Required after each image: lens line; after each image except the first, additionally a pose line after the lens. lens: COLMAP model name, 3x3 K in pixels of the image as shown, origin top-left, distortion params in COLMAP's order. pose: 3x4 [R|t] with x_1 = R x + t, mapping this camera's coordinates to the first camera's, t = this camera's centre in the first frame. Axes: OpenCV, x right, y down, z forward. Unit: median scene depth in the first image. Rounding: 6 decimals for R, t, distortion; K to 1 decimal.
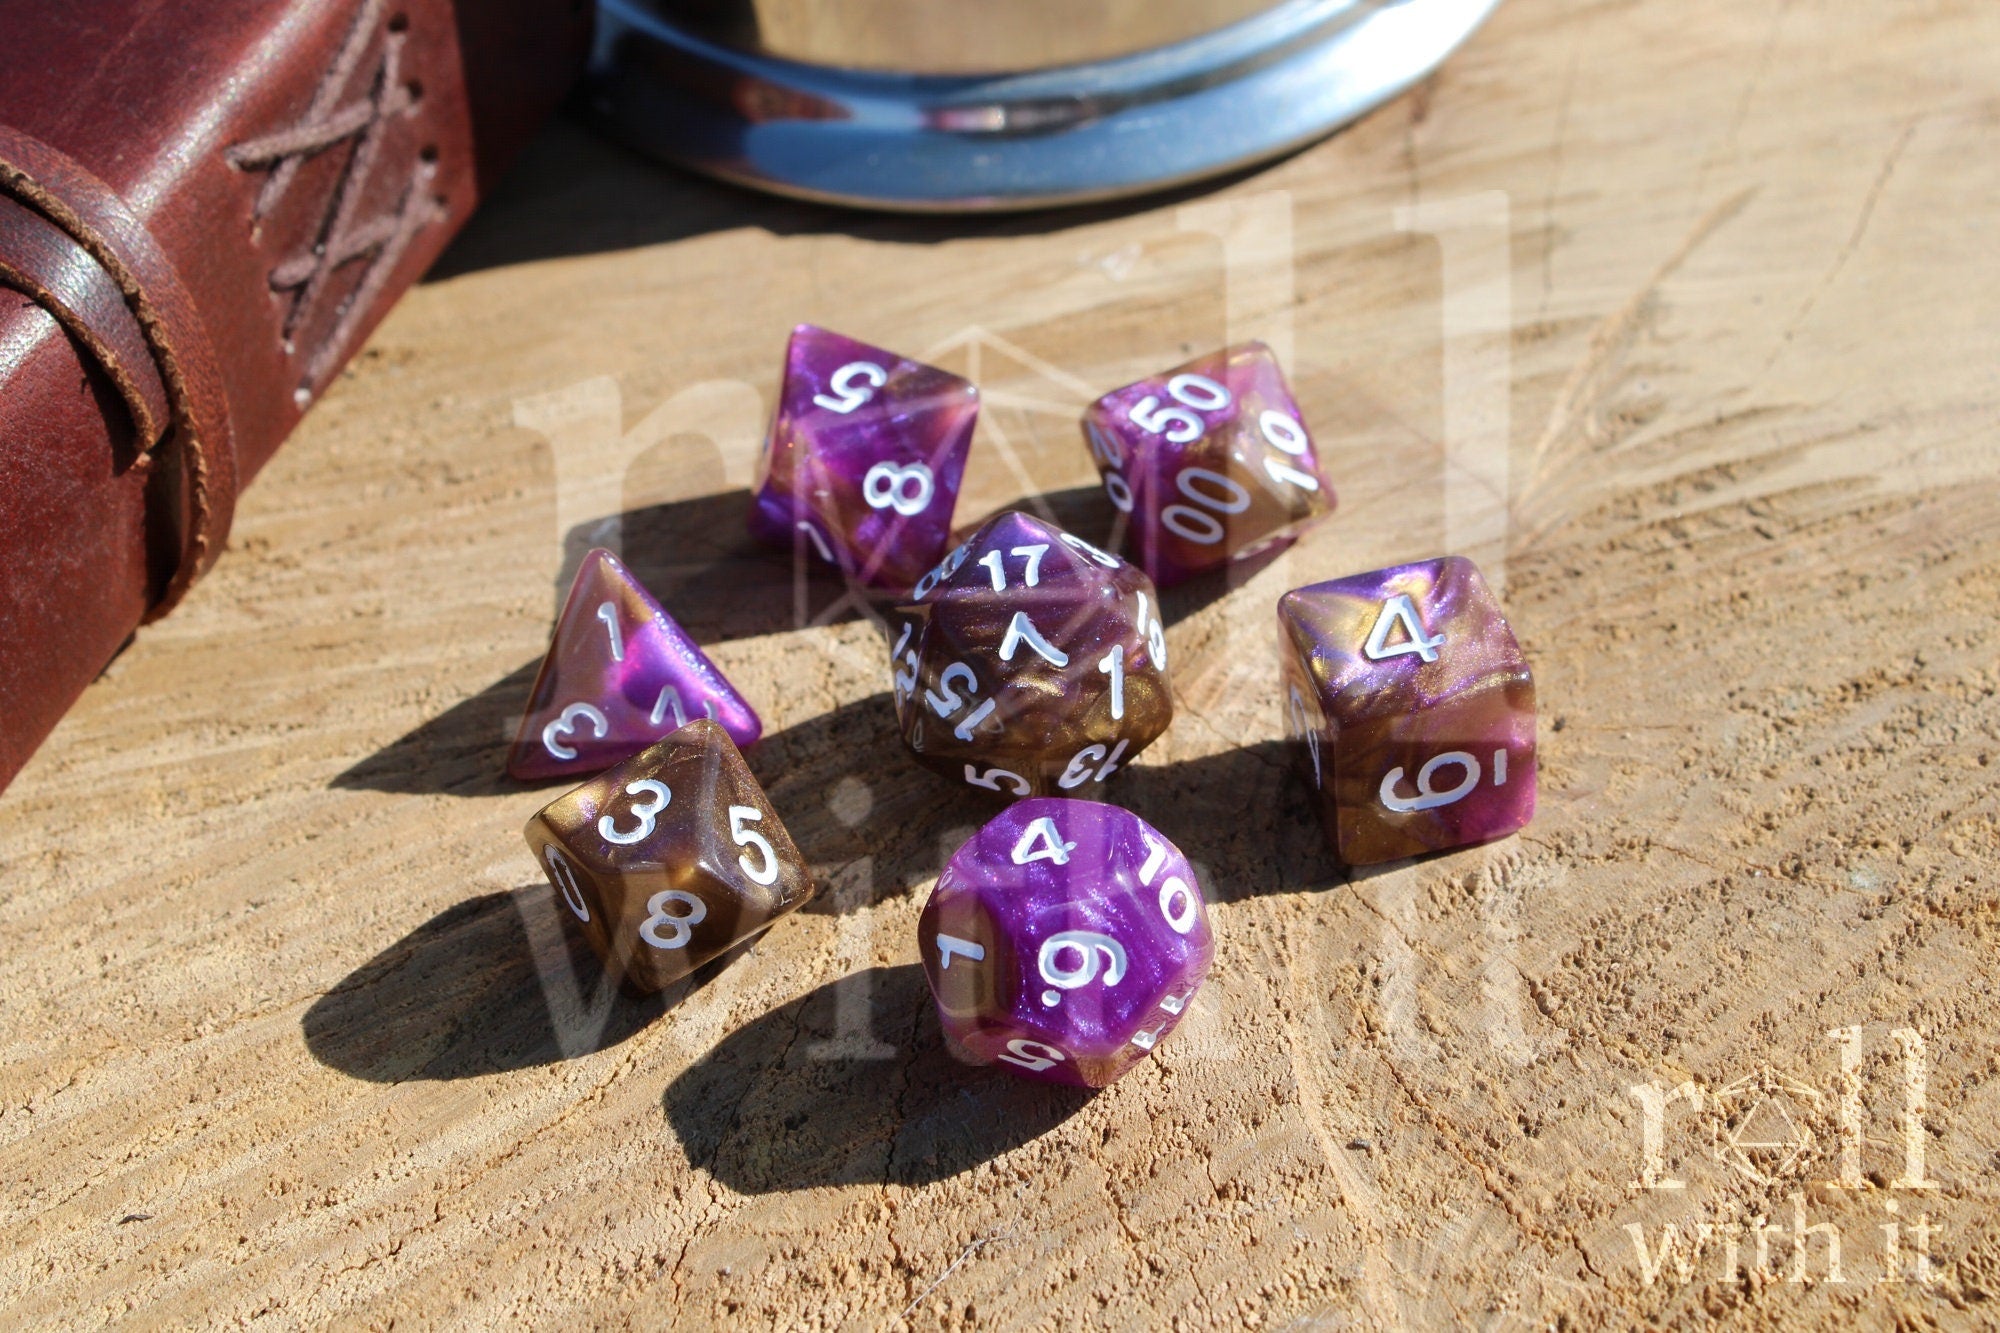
lens RADIAL K [[4174.6, 0, 970.4], [0, 4174.6, 636.9], [0, 0, 1]] dist [0.038540, 0.279547]
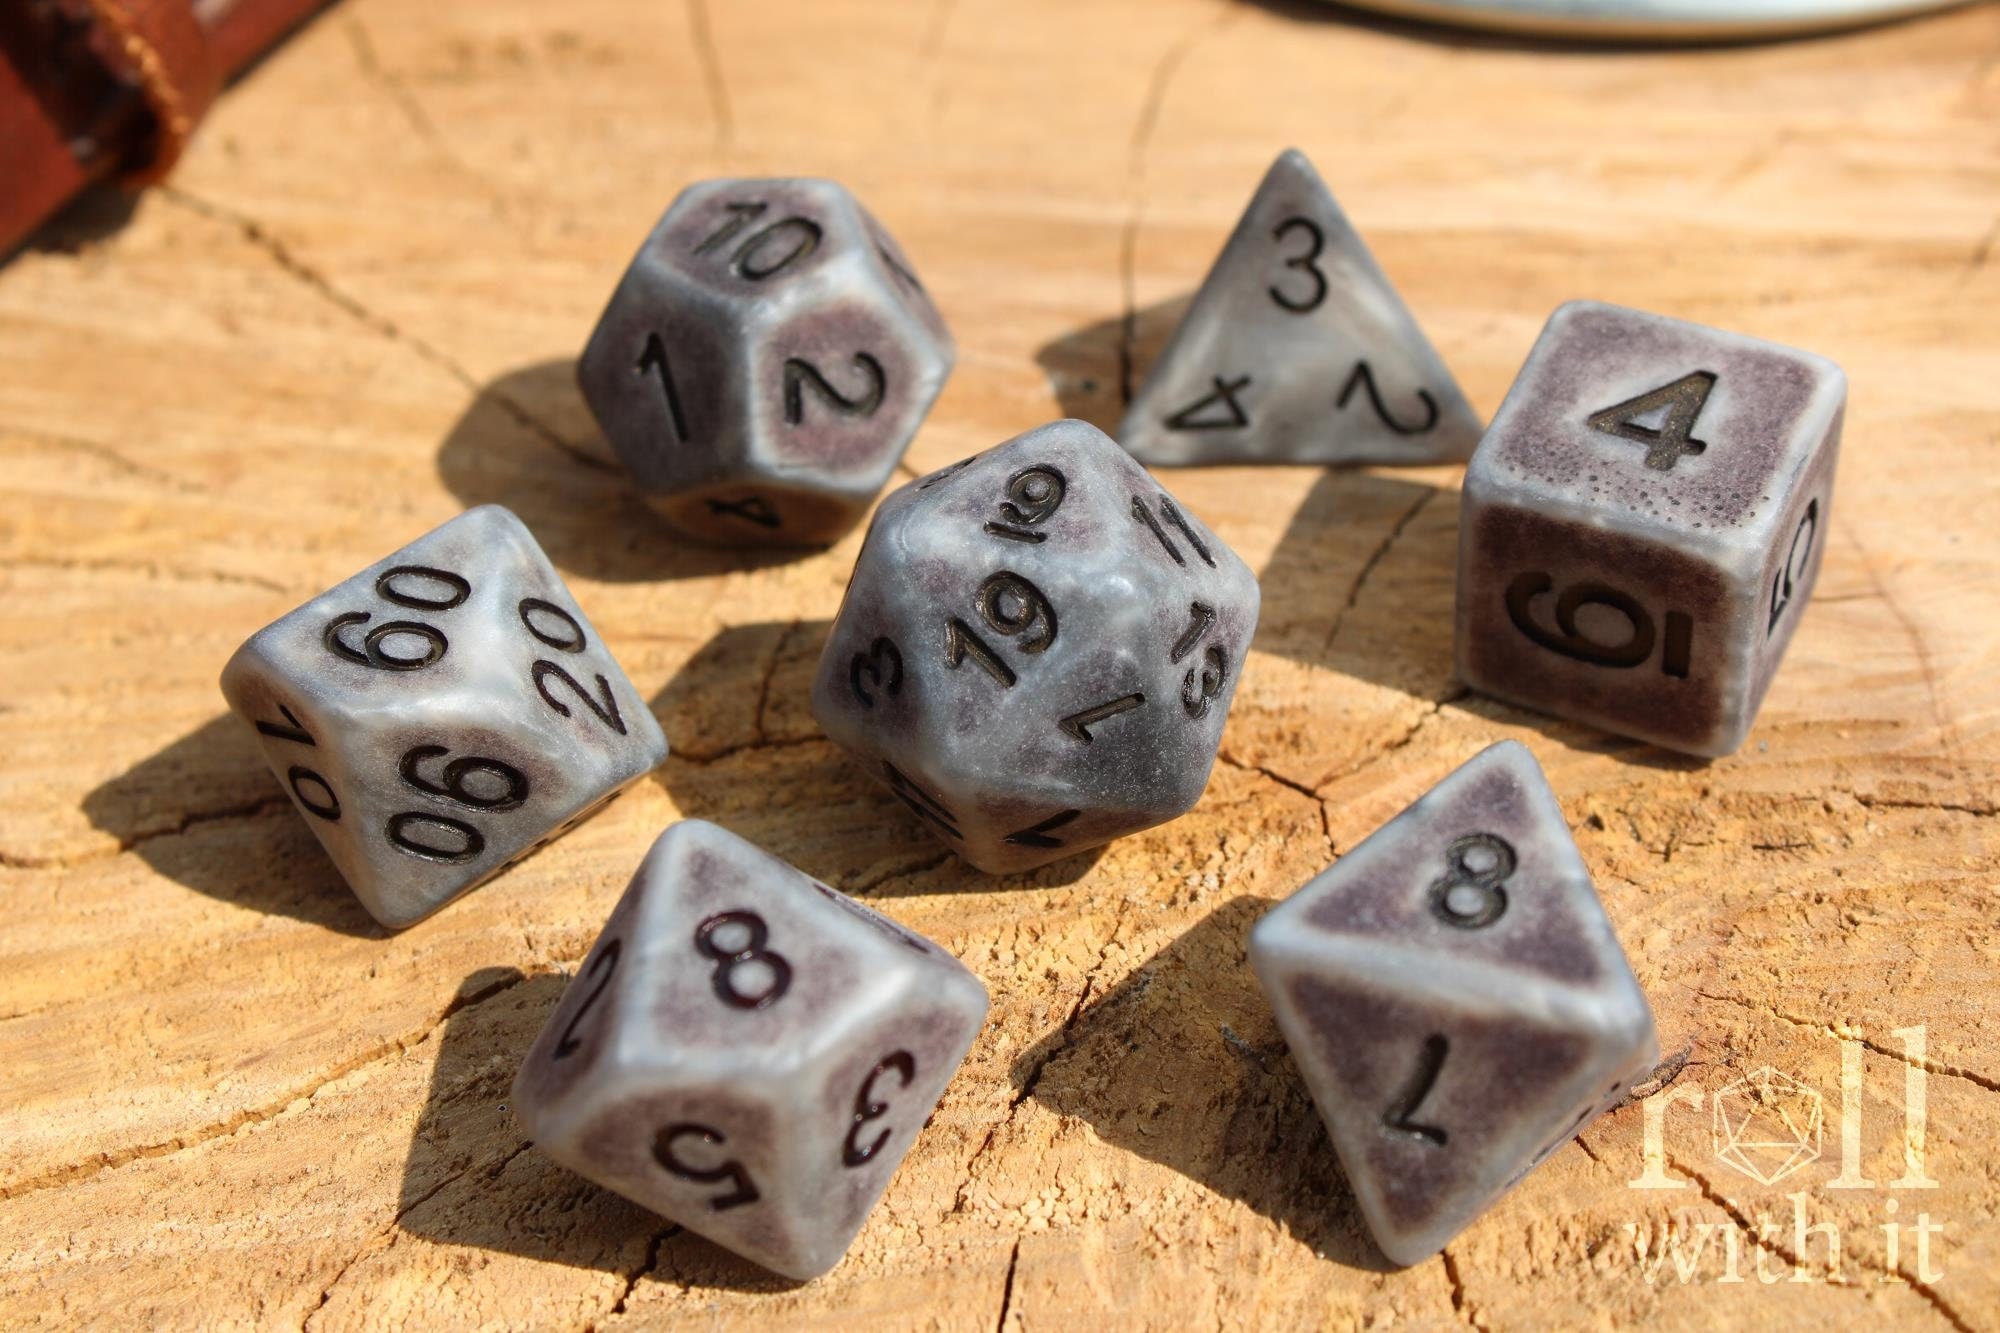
lens RADIAL K [[3939.2, 0, 917.5], [0, 3939.2, 663.0], [0, 0, 1]] dist [0.006154, 0.182922]
pose [[0.923323, 0.288055, -0.253967, 0.152484], [-0.273148, 0.957473, 0.092928, -0.052645], [0.269935, -0.016431, 0.962738, 0.400315]]
